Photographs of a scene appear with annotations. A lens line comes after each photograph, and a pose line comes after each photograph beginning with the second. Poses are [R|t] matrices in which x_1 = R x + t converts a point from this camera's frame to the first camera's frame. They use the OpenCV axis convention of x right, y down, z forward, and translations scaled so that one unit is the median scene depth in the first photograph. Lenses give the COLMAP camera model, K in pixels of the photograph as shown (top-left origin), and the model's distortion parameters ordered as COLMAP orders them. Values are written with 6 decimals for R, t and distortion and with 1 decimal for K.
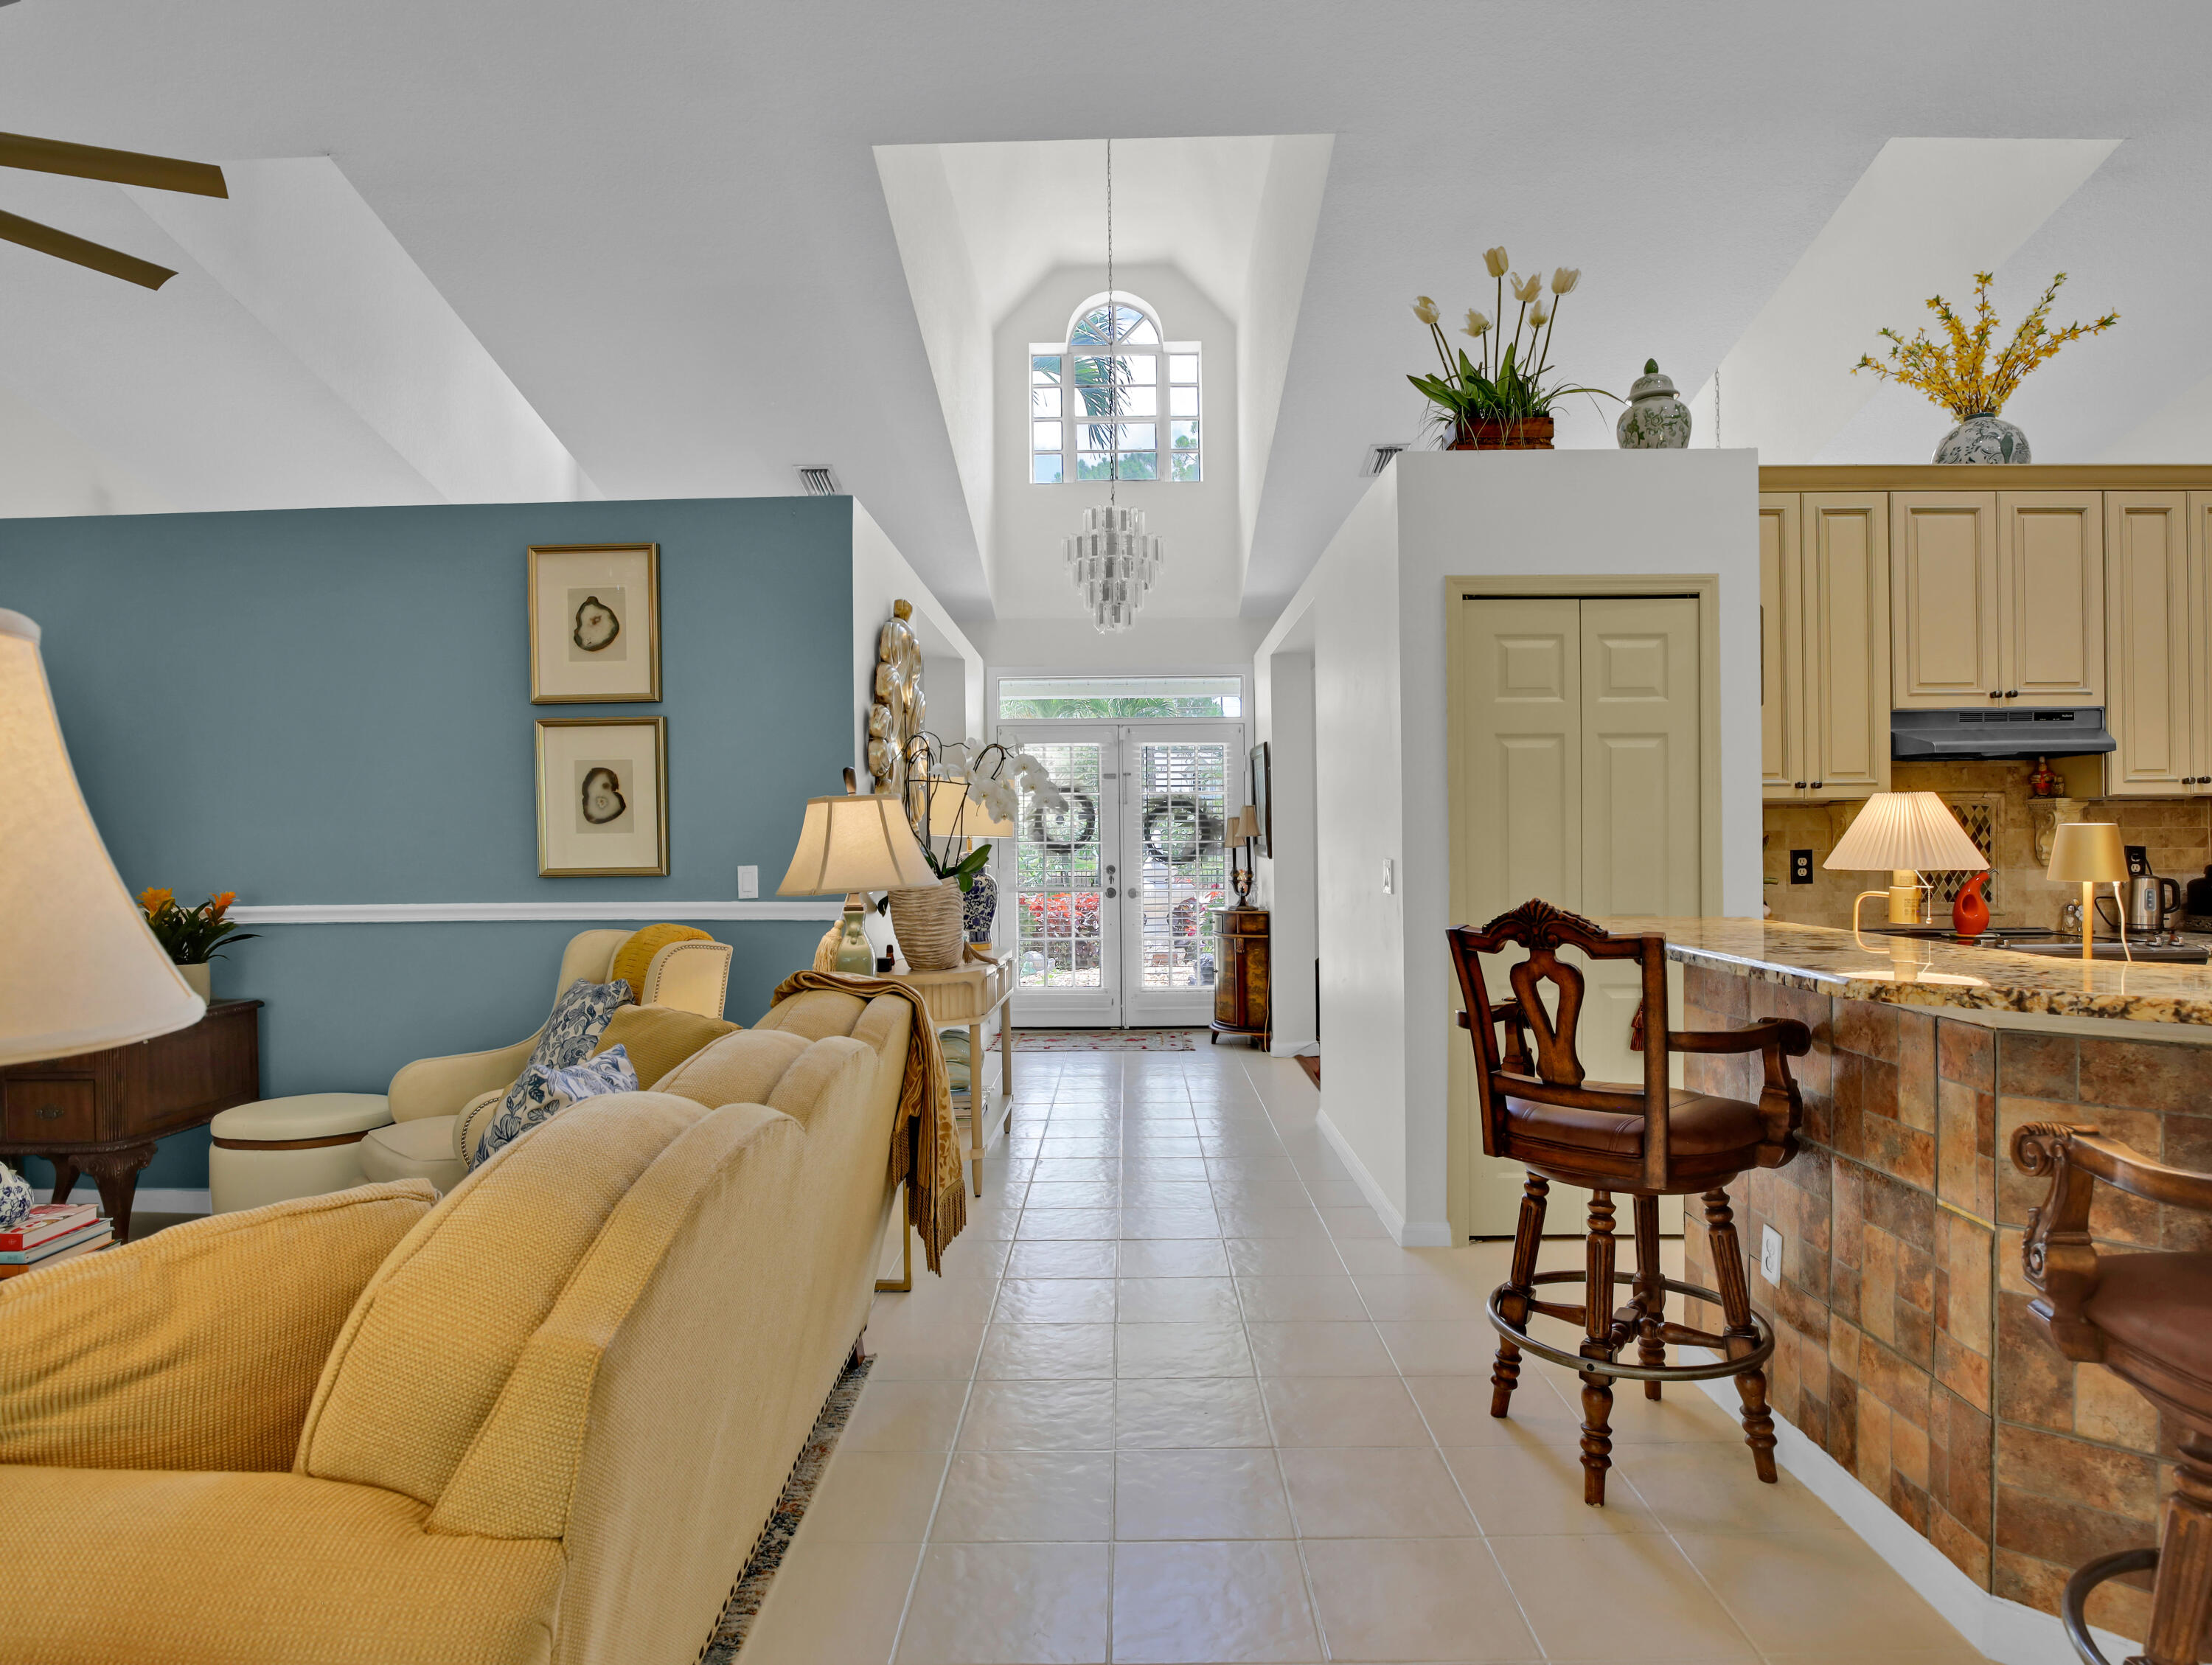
lens RADIAL K [[1218.2, 0, 1102.4], [0, 1218.2, 849.8], [0, 0, 1]] dist [-0.017706, -0.006900]
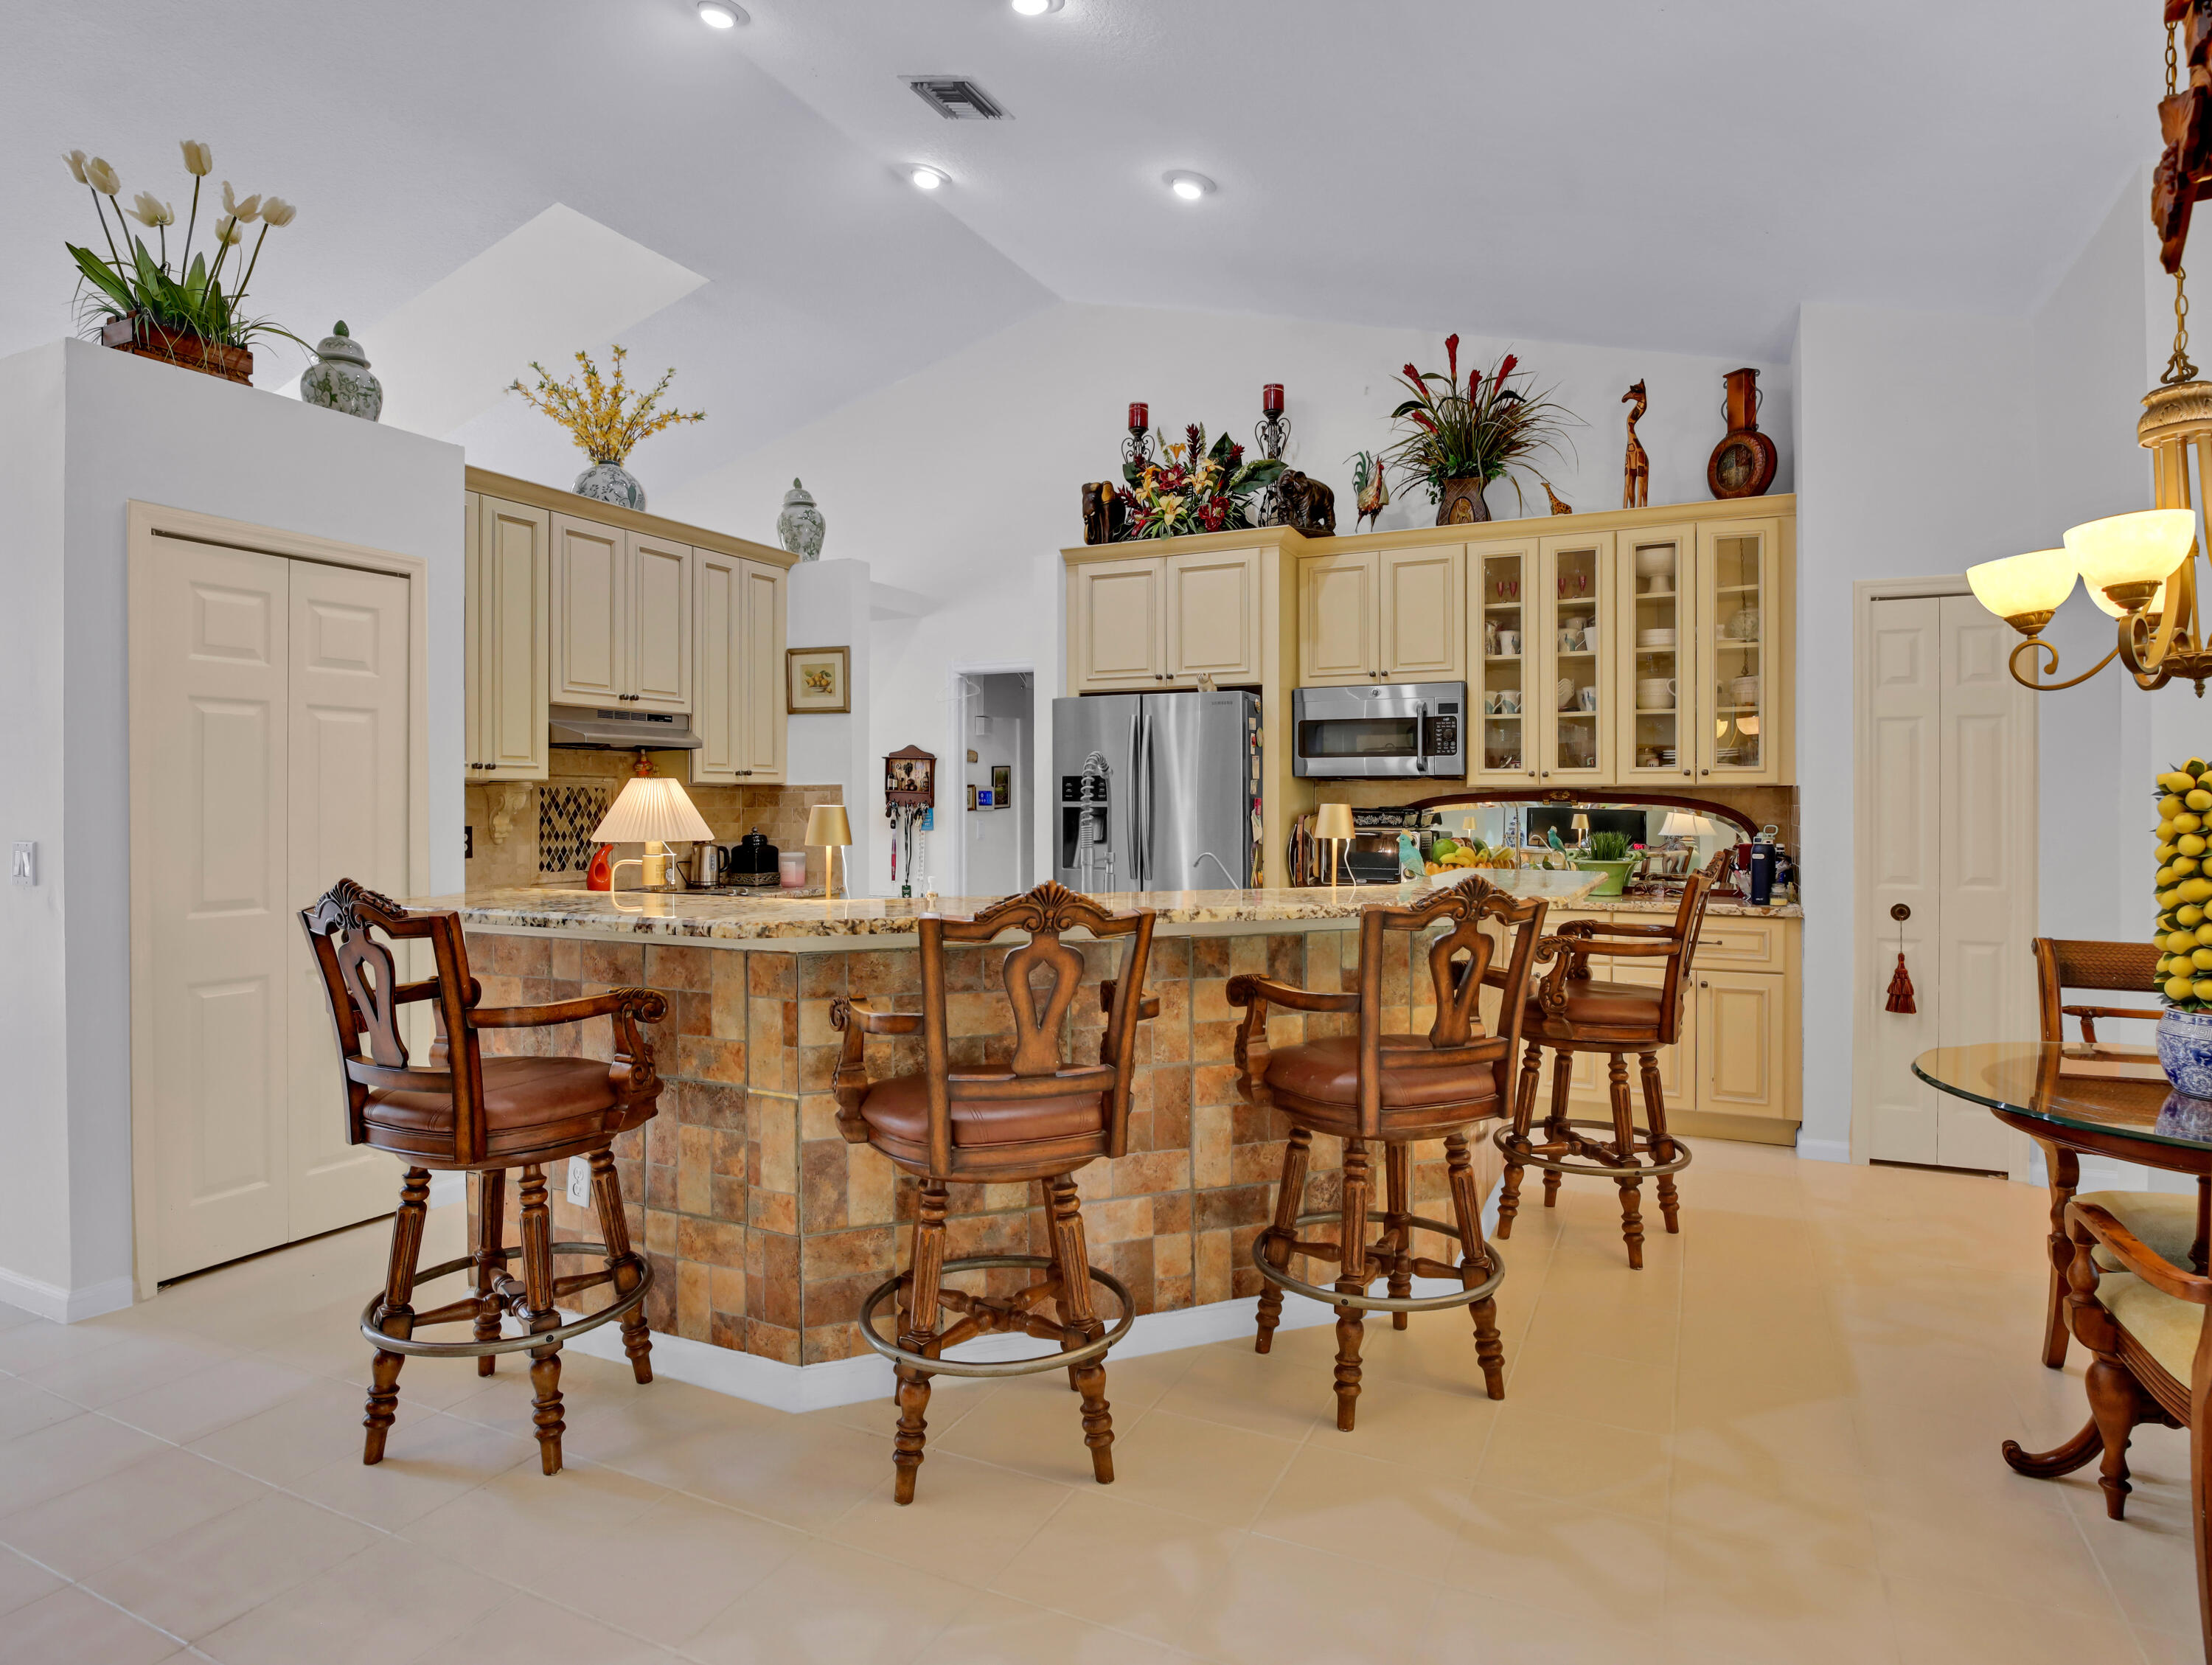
lens RADIAL K [[1244.9, 0, 1100.7], [0, 1244.9, 816.4], [0, 0, 1]] dist [-0.017743, -0.006836]
pose [[0.428477, 0.000831, 0.903552, -0.180870], [0.007371, 0.999963, -0.004415, 0.000160], [-0.903522, 0.008552, 0.428455, 0.031897]]
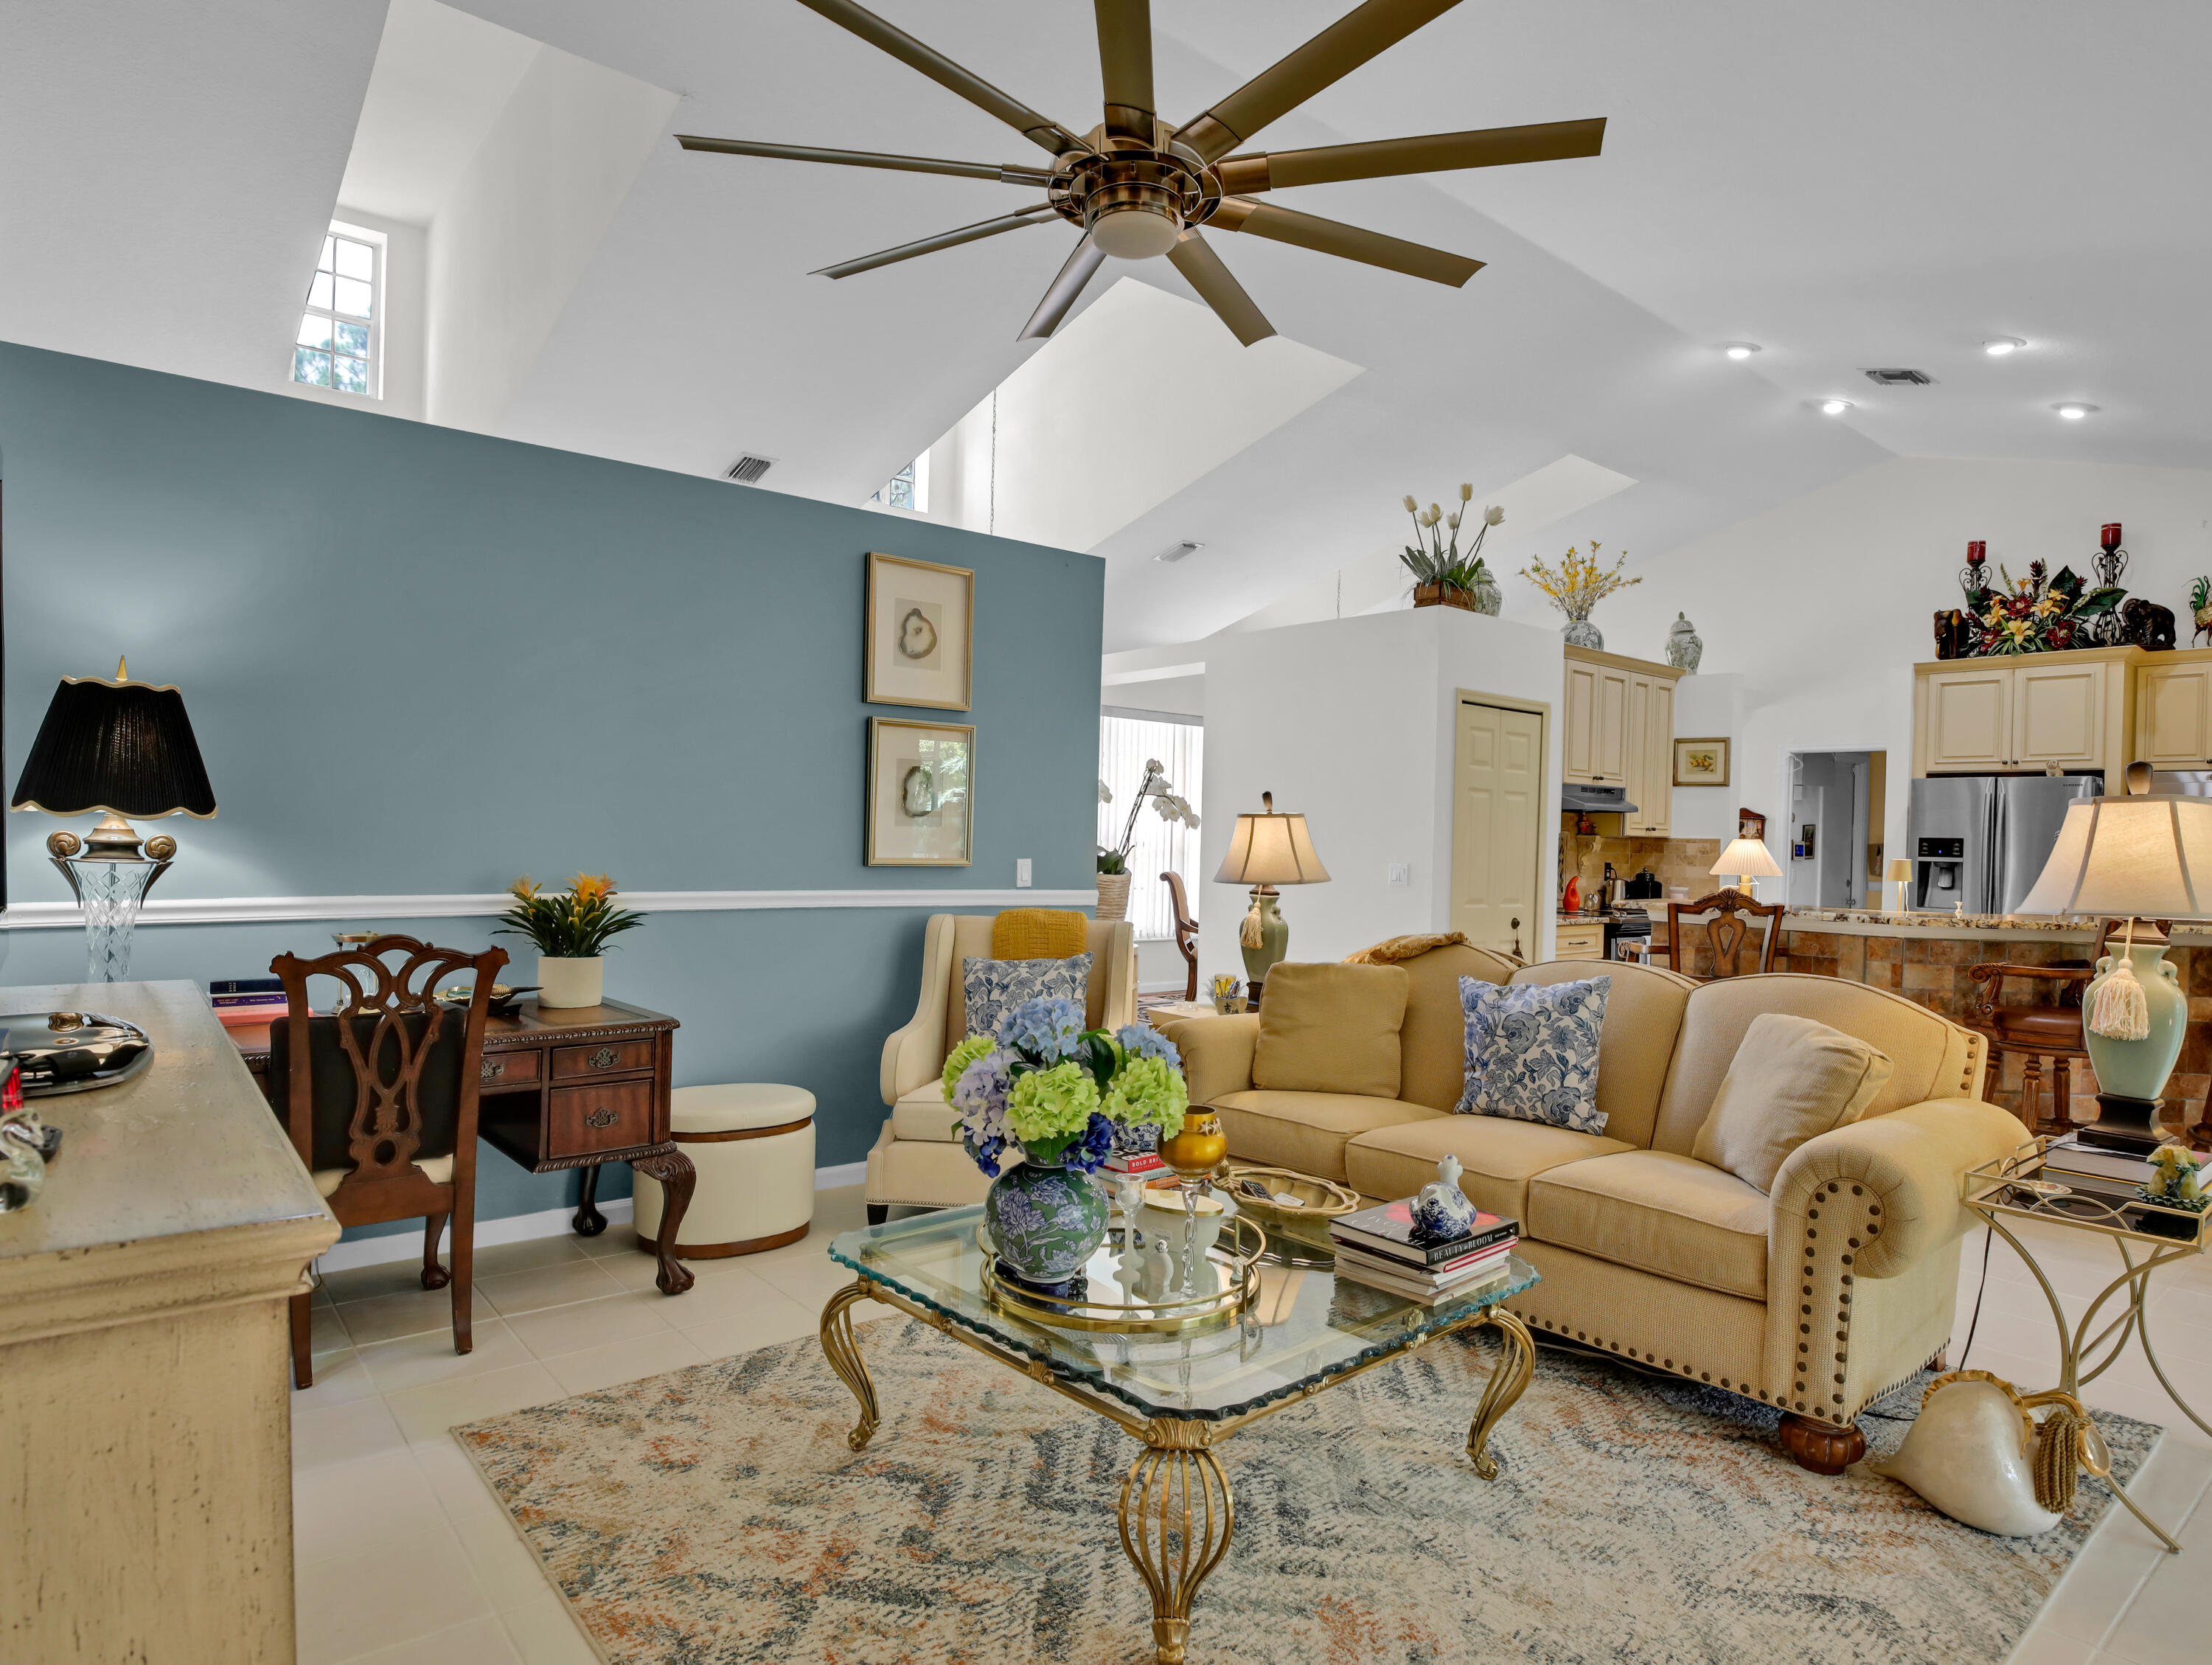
lens RADIAL K [[1285.7, 0, 1100.1], [0, 1285.7, 856.5], [0, 0, 1]] dist [-0.009115, -0.012296]
pose [[0.759168, 0.020275, 0.650579, -1.068276], [-0.026566, 0.999647, -0.000154, 0.009017], [-0.650352, -0.017166, 0.759439, 0.017260]]
